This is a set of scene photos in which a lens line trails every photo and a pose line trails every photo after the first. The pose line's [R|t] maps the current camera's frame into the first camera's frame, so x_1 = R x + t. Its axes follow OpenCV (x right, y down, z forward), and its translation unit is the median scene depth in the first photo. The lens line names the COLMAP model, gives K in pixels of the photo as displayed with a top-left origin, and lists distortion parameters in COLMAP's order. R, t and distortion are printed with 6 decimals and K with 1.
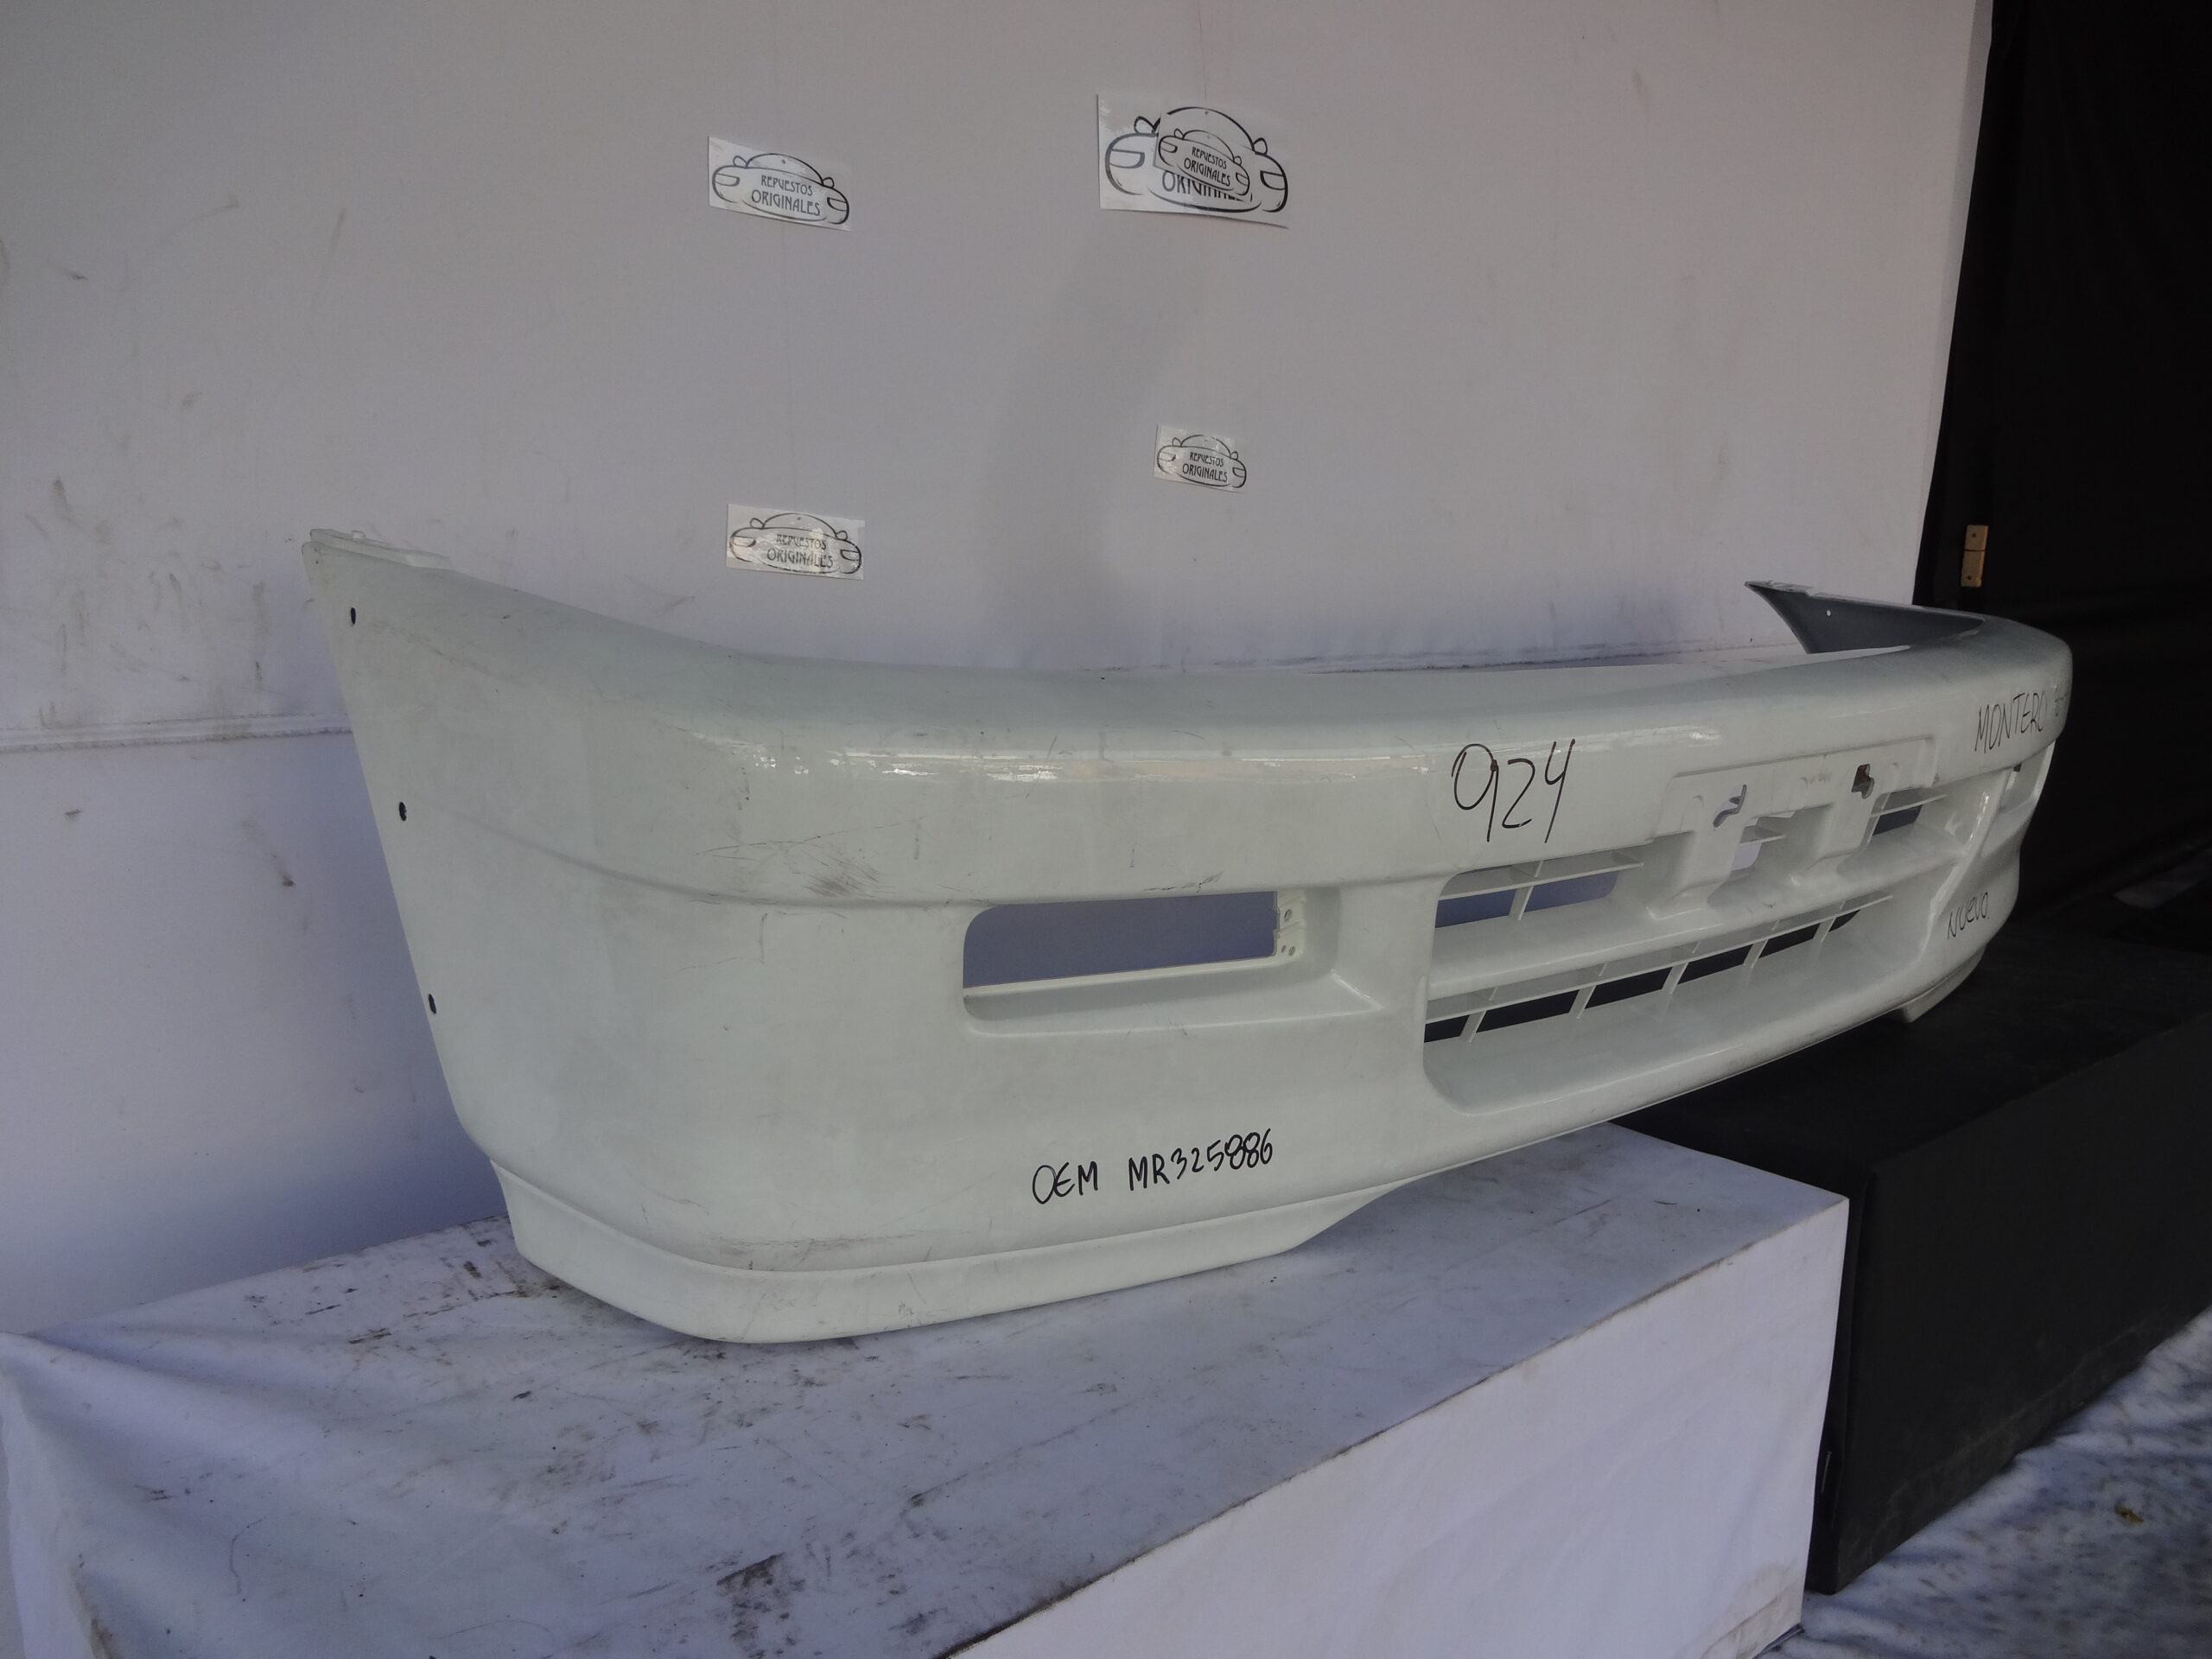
lens RADIAL K [[1612.5, 0, 1097.9], [0, 1612.5, 846.9], [0, 0, 1]] dist [-0.009346, 0.008634]
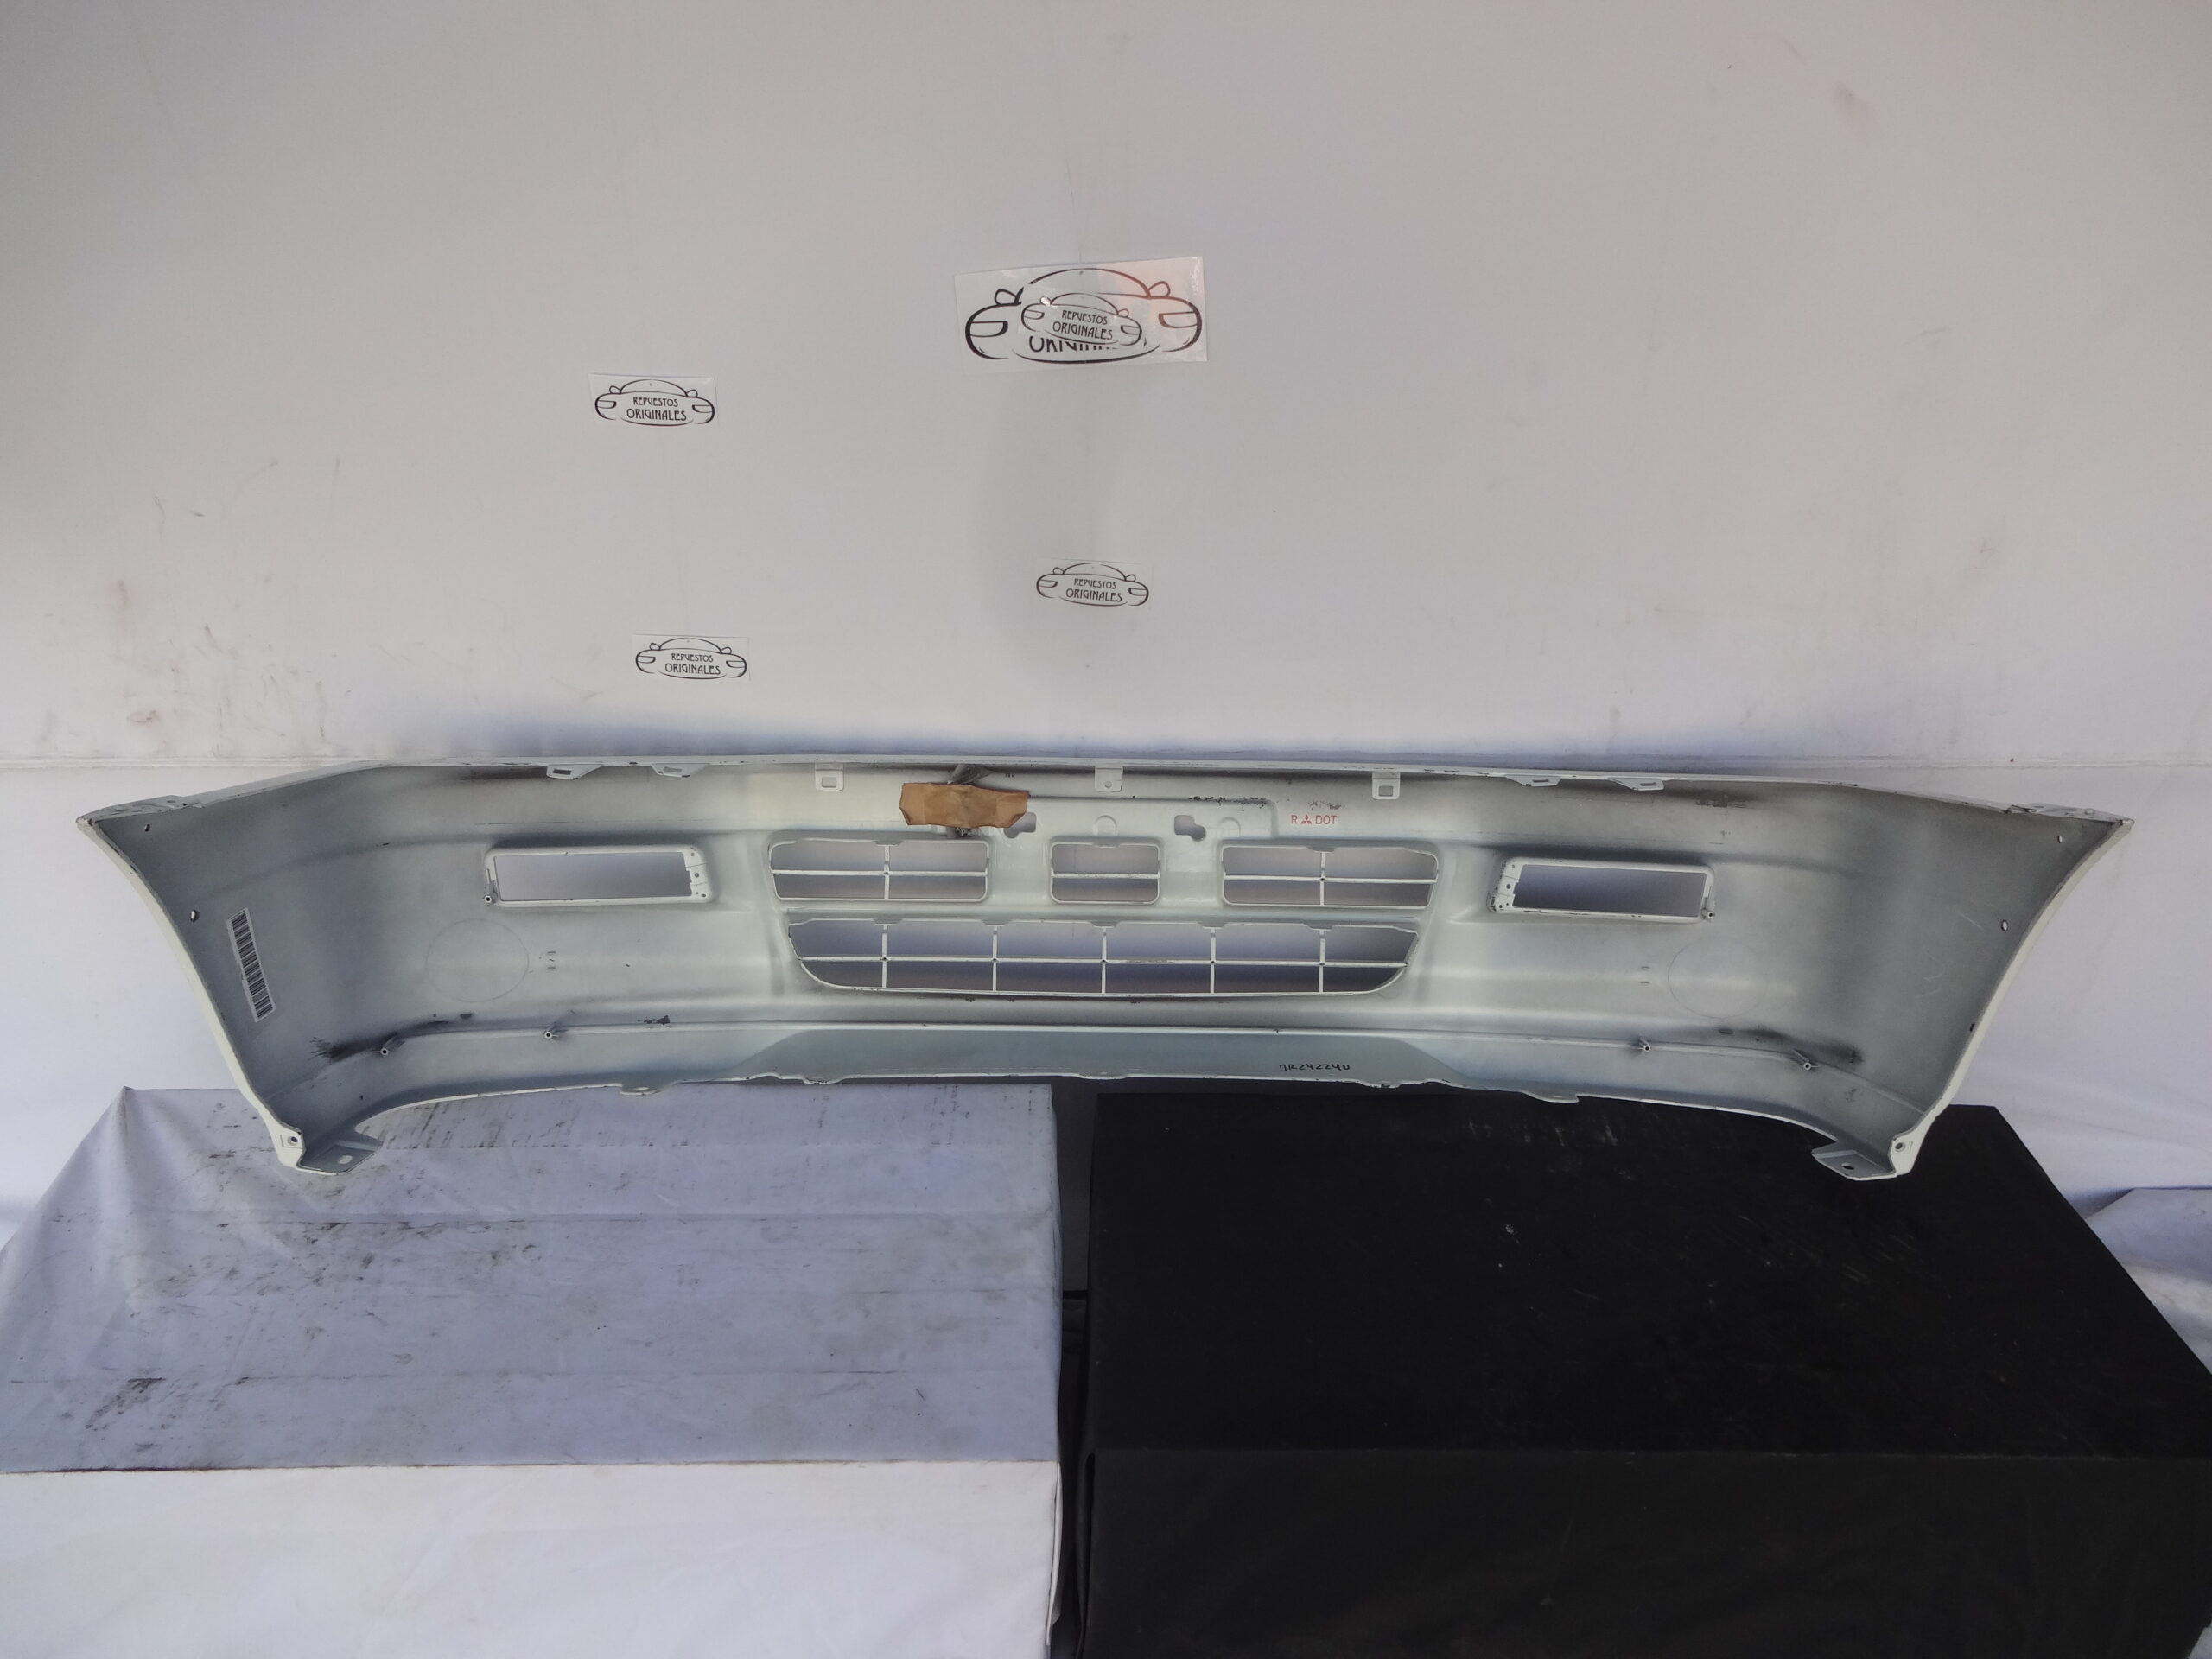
lens RADIAL K [[1612.5, 0, 1107.8], [0, 1612.5, 834.5], [0, 0, 1]] dist [-0.009346, 0.008634]
pose [[0.781858, 0.285132, -0.554435, 1.148118], [-0.110286, 0.938520, 0.327134, -0.690707], [0.613625, -0.194626, 0.765236, 0.215207]]
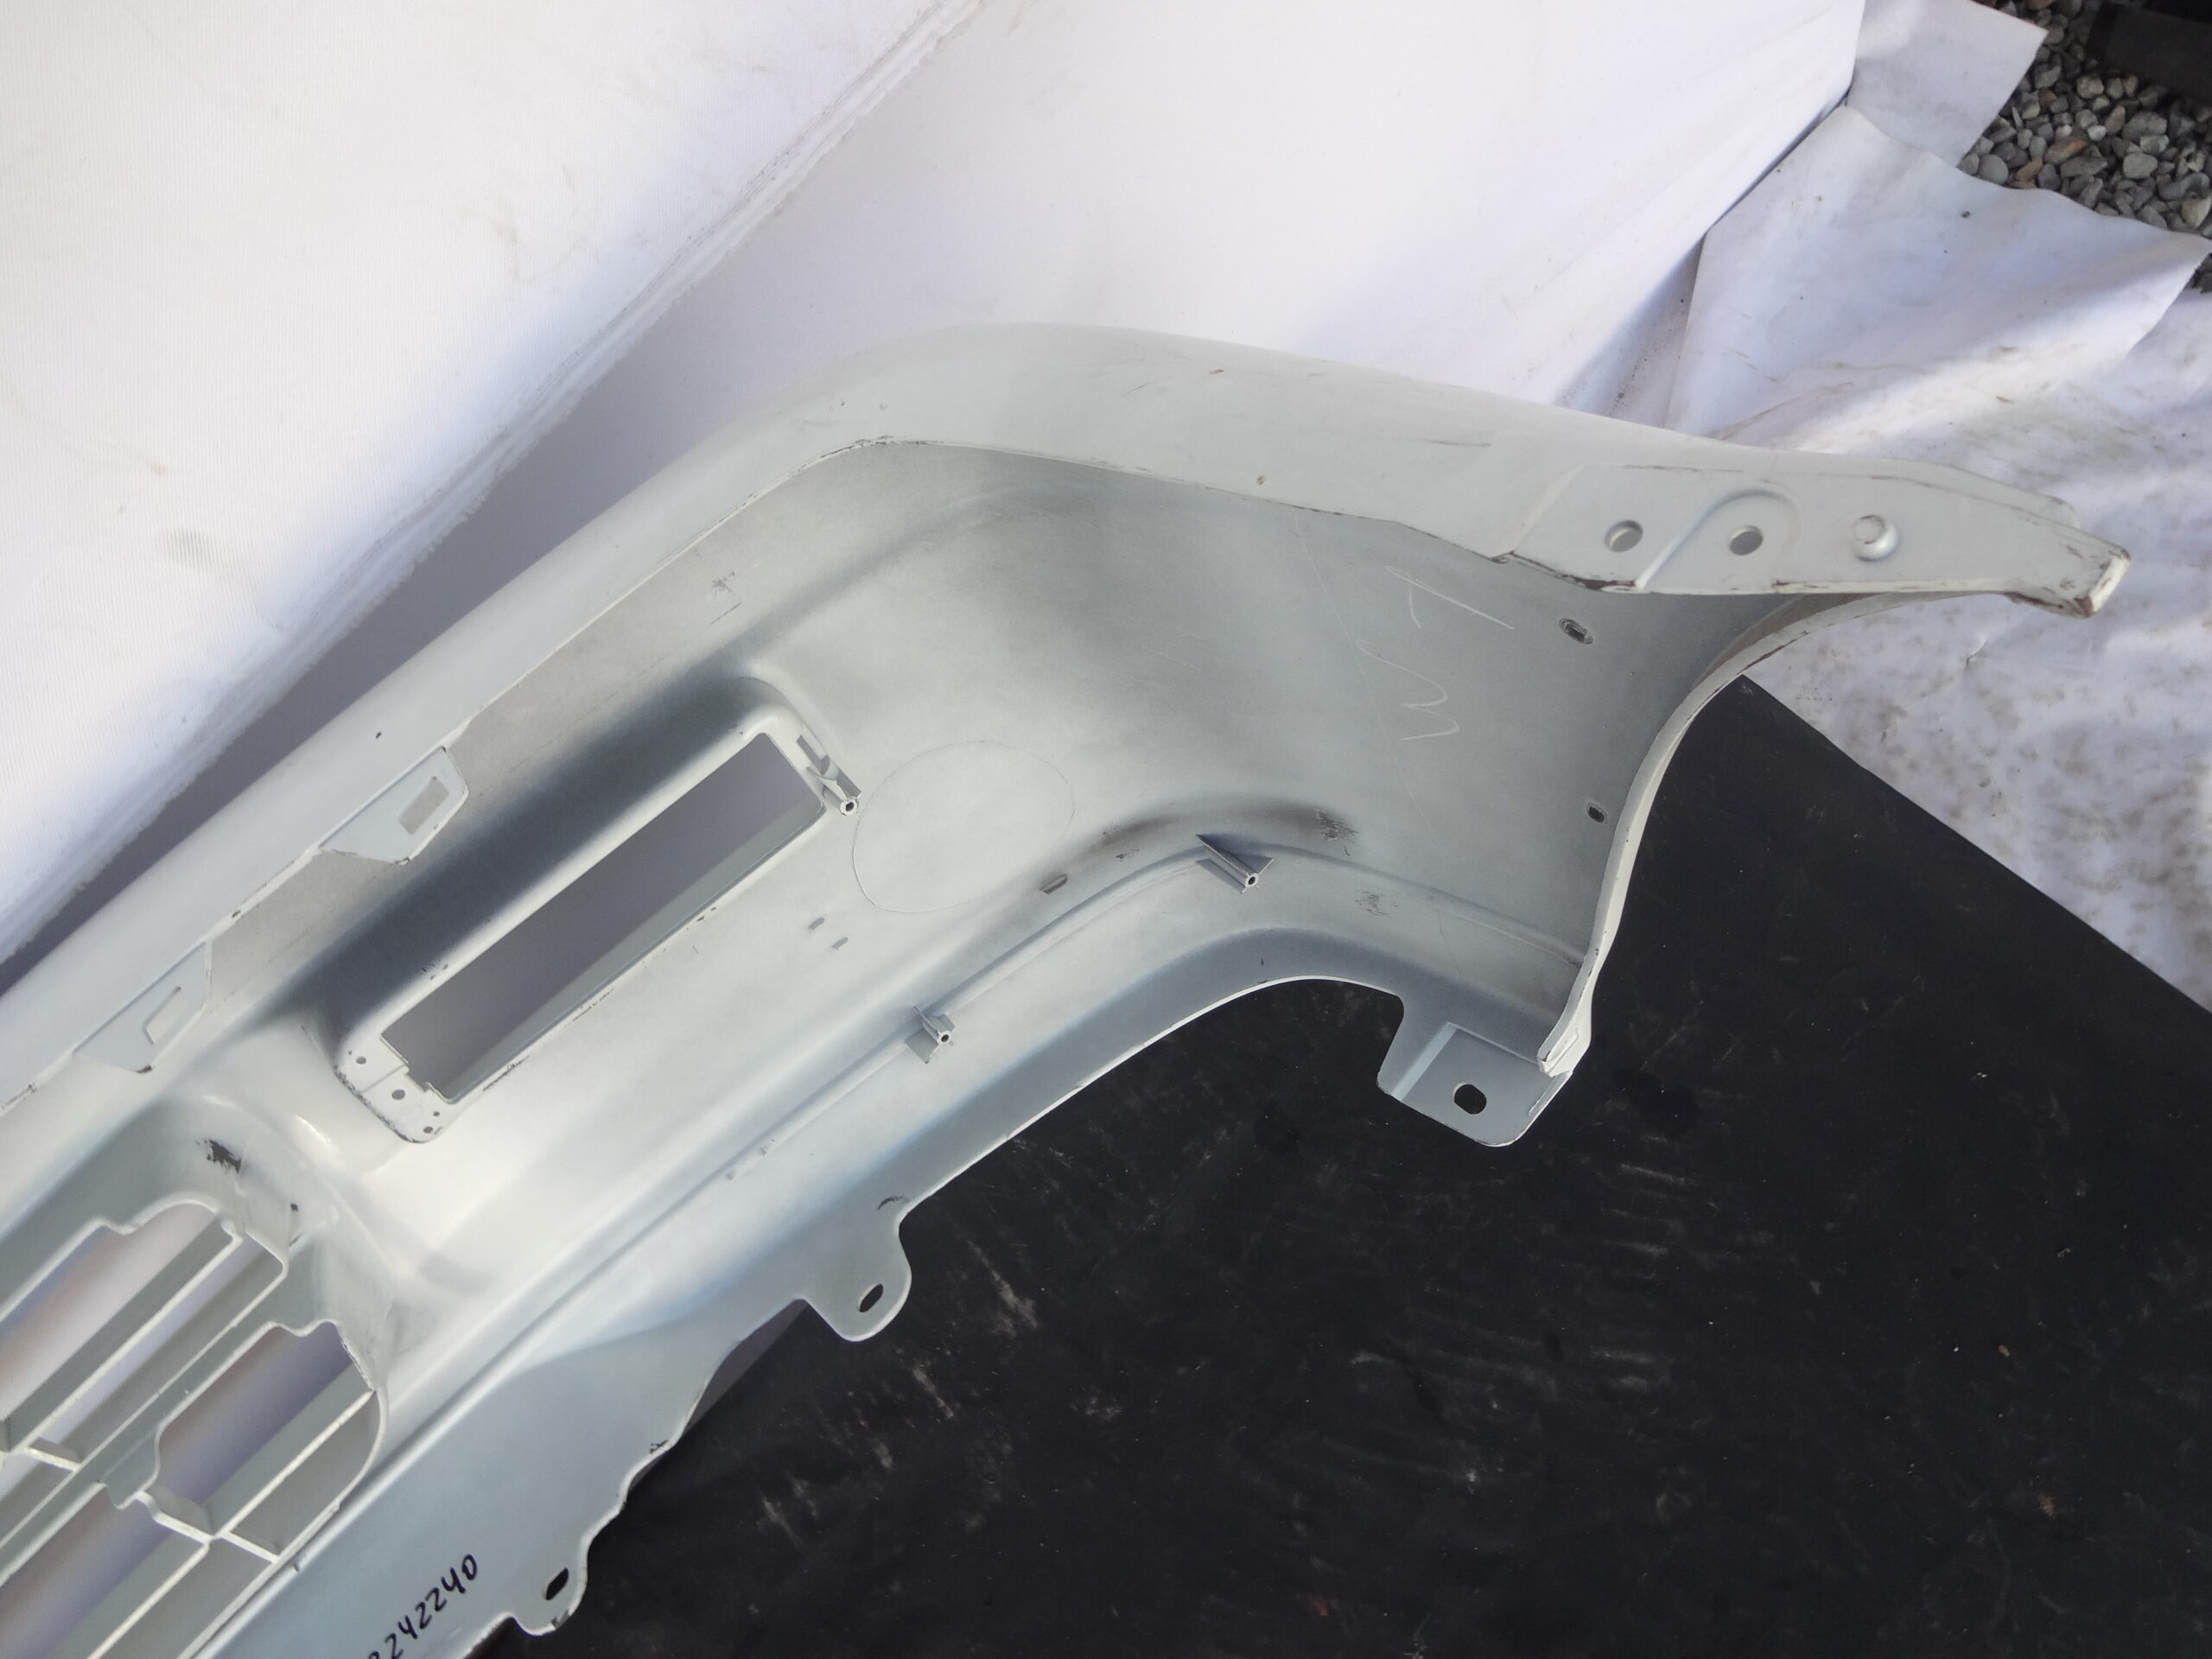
lens RADIAL K [[1612.5, 0, 1098.1], [0, 1612.5, 831.0], [0, 0, 1]] dist [-0.009346, 0.008634]
pose [[0.954489, -0.158879, -0.252405, 0.968896], [0.298022, 0.475217, 0.827860, -0.602828], [-0.011583, -0.865405, 0.500939, 1.606254]]
